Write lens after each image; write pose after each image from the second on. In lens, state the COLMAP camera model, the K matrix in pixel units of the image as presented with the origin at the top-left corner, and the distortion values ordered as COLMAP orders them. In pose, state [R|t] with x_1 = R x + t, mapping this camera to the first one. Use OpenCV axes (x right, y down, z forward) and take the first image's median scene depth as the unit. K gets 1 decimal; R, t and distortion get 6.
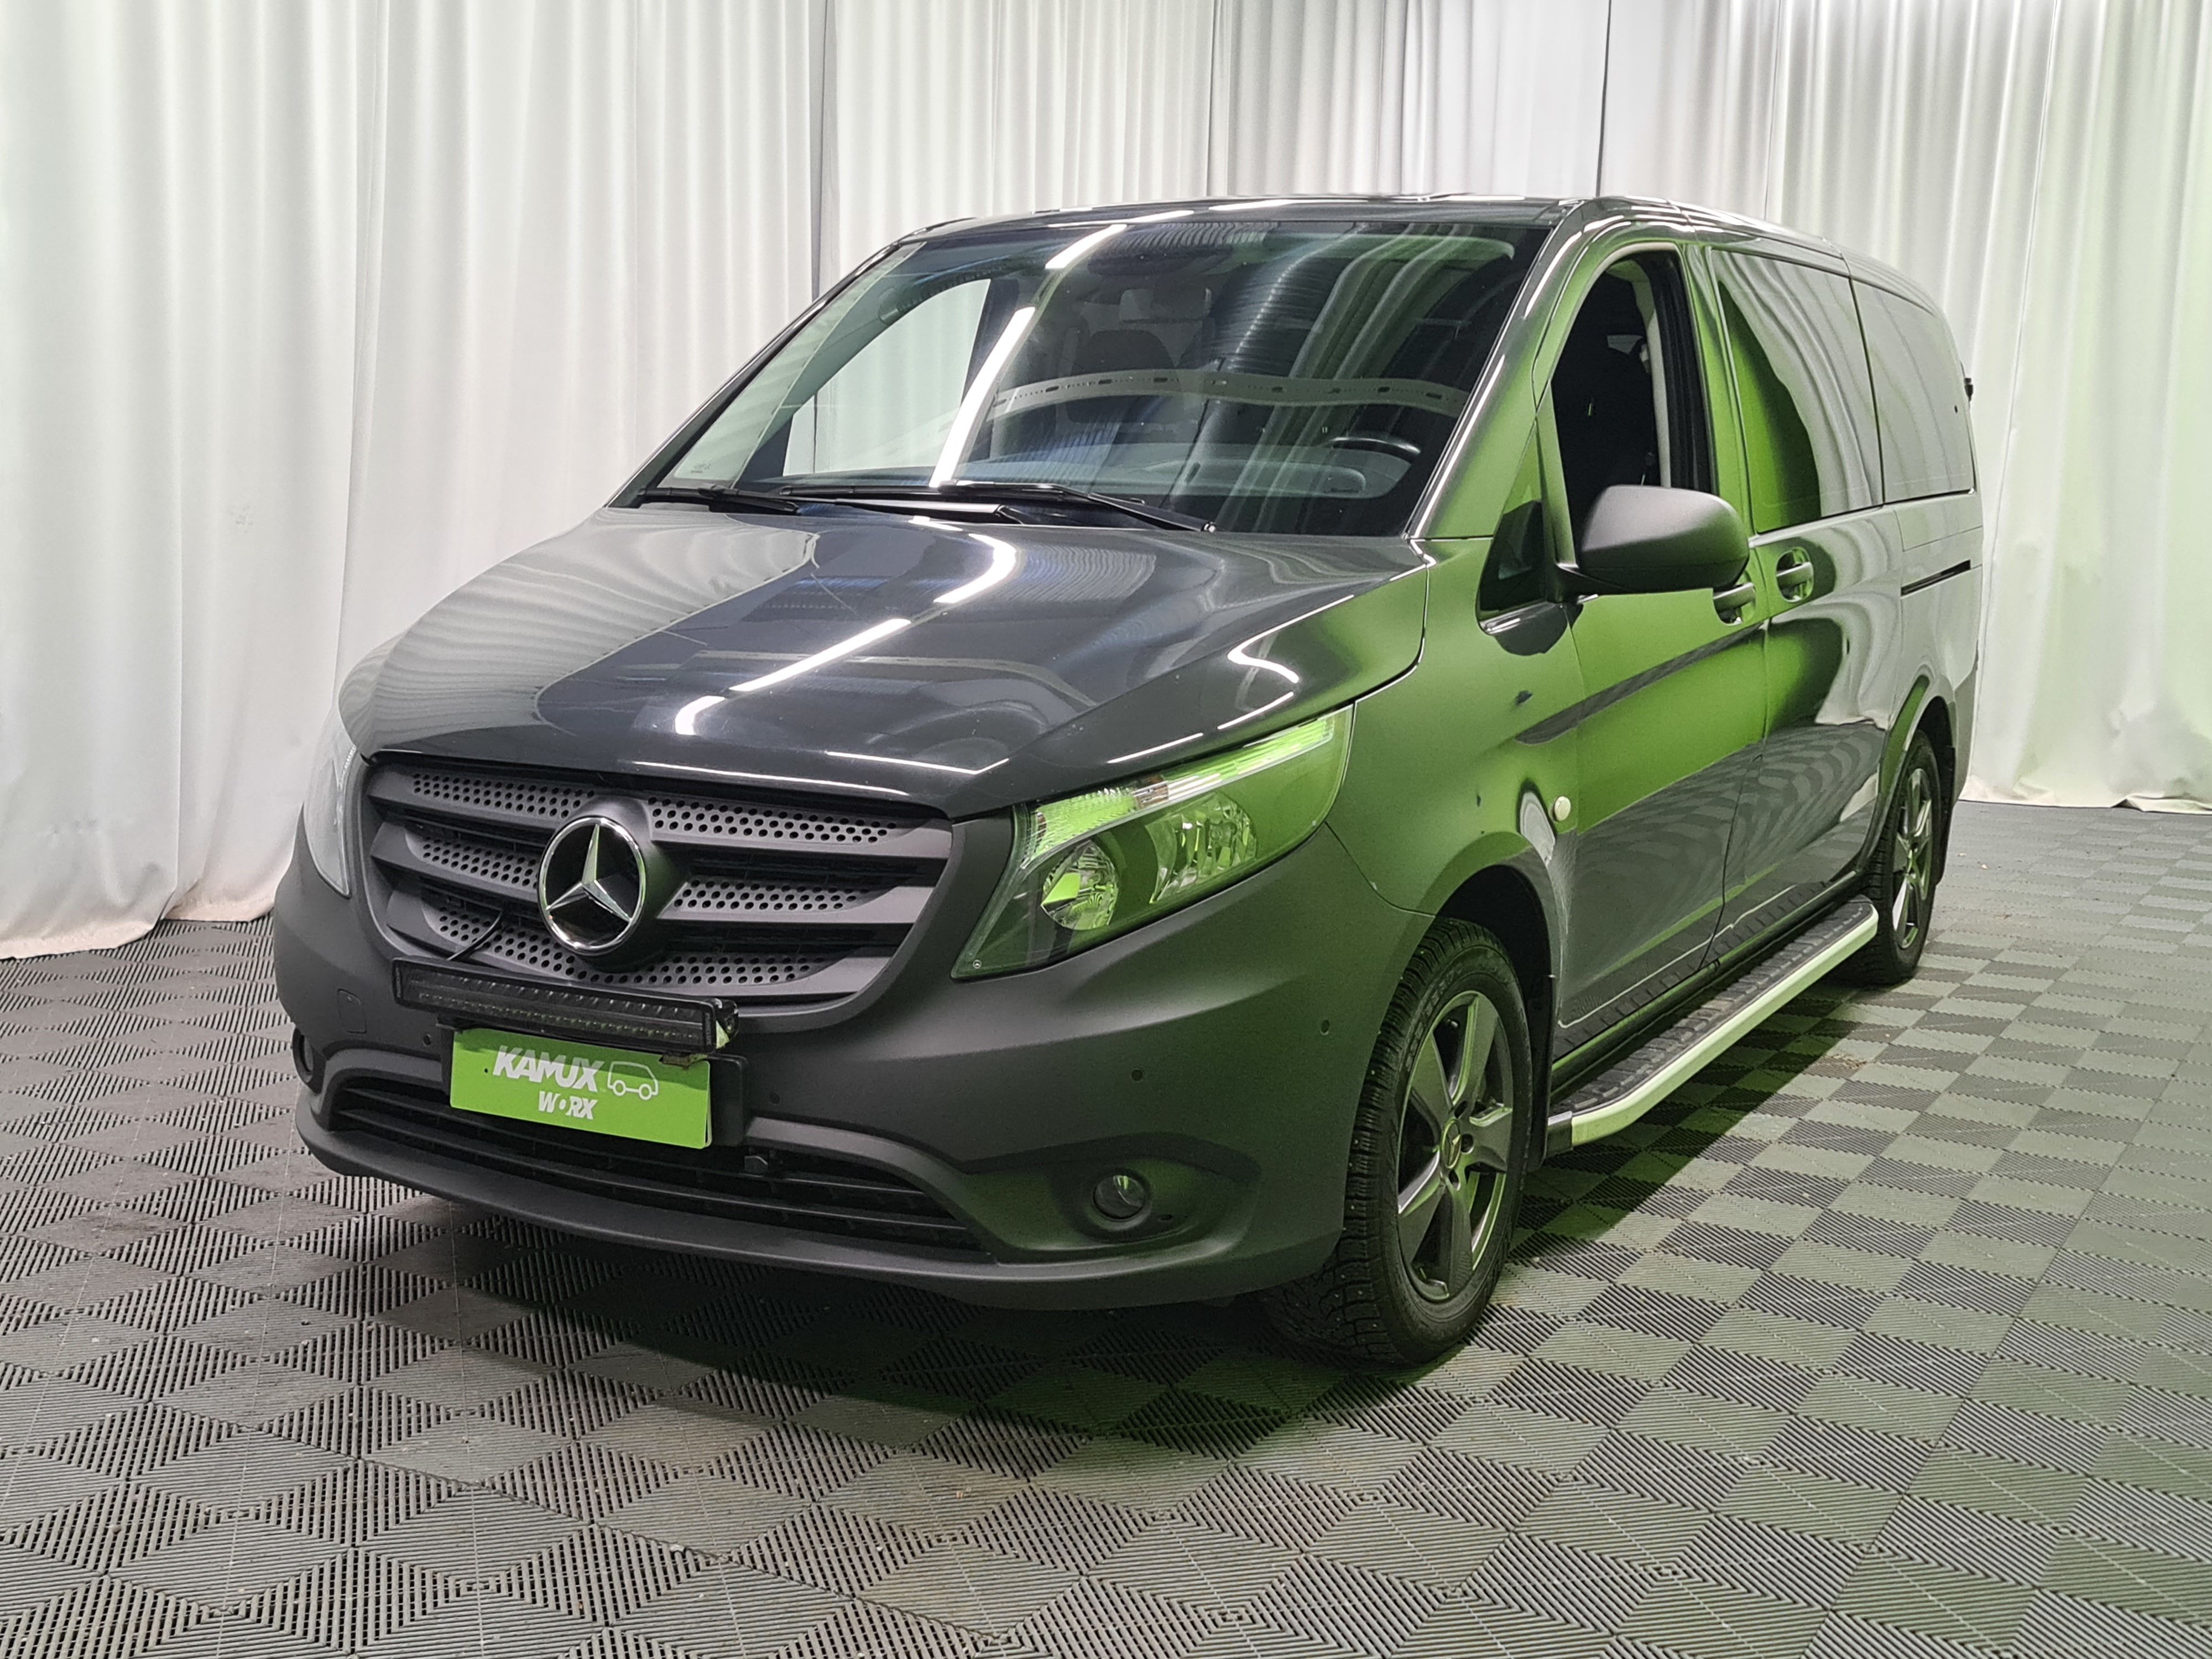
lens RADIAL K [[1942.4, 0, 1103.7], [0, 1942.4, 879.8], [0, 0, 1]] dist [0.016878, 0.003866]
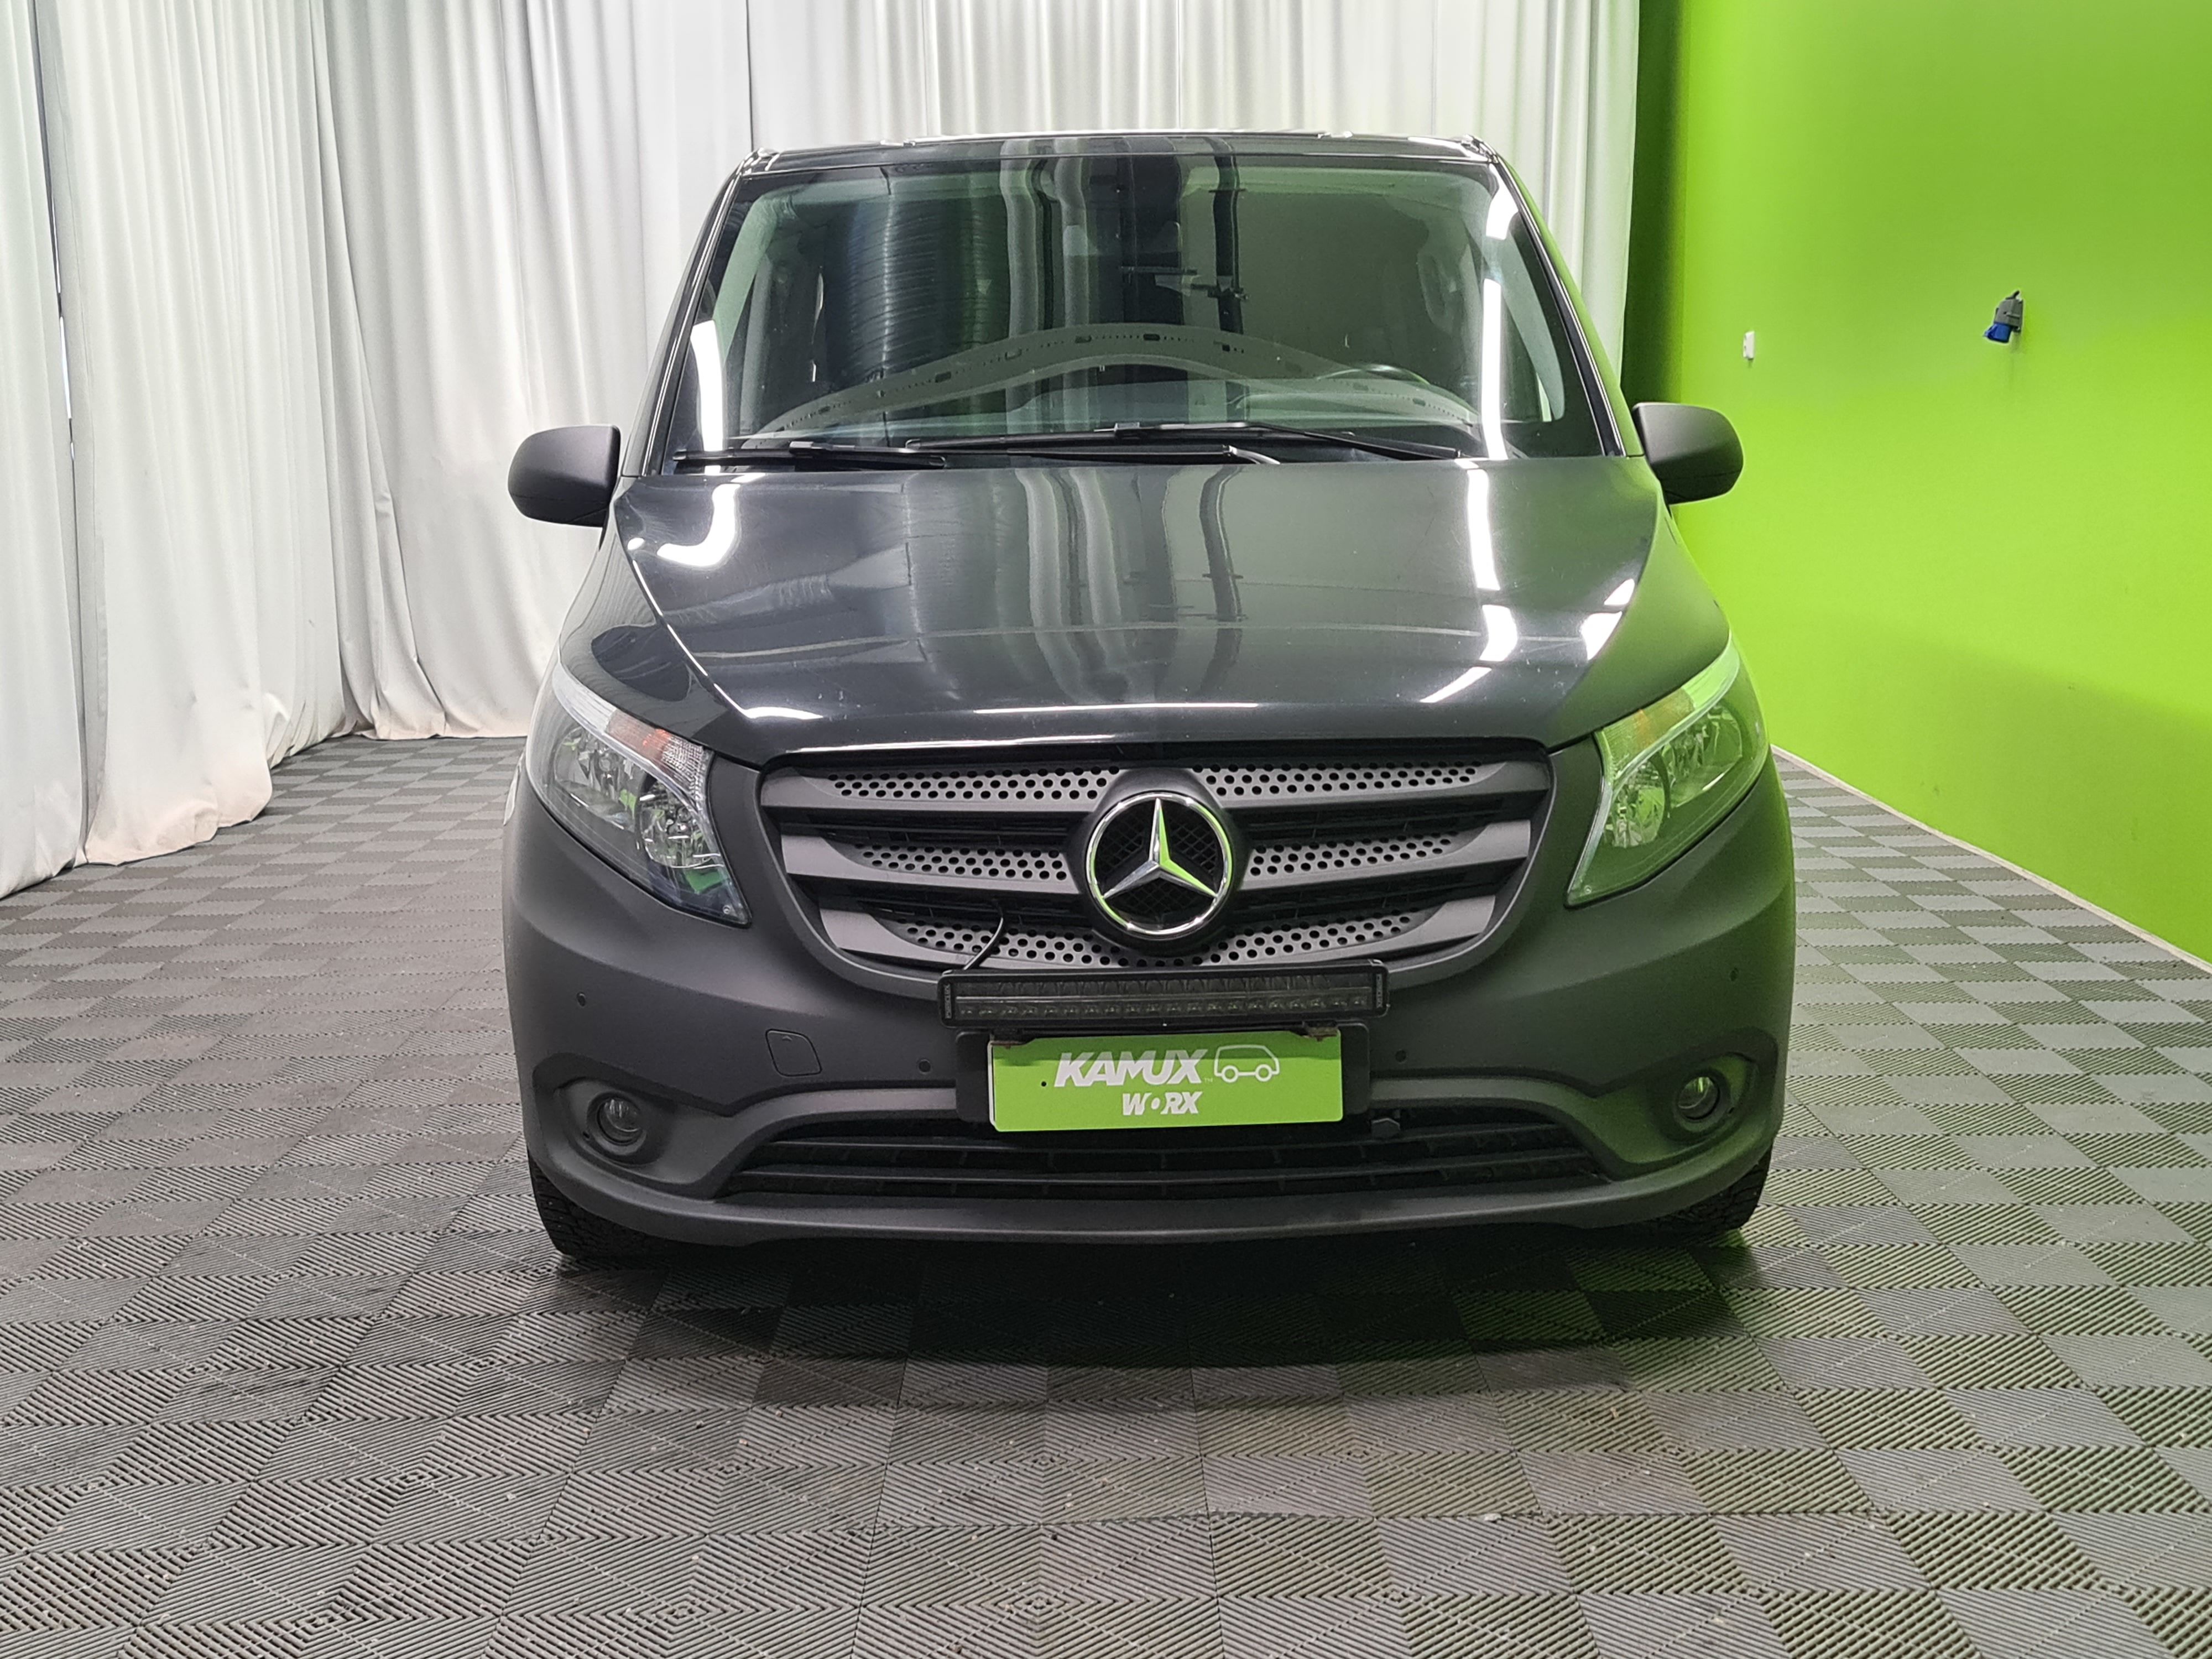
lens RADIAL K [[1942.4, 0, 1103.7], [0, 1942.4, 879.8], [0, 0, 1]] dist [0.016878, 0.003866]
pose [[0.920790, -0.124021, 0.369818, -0.634517], [0.120993, 0.992154, 0.031474, -0.022504], [-0.370820, 0.015764, 0.928571, 0.150804]]
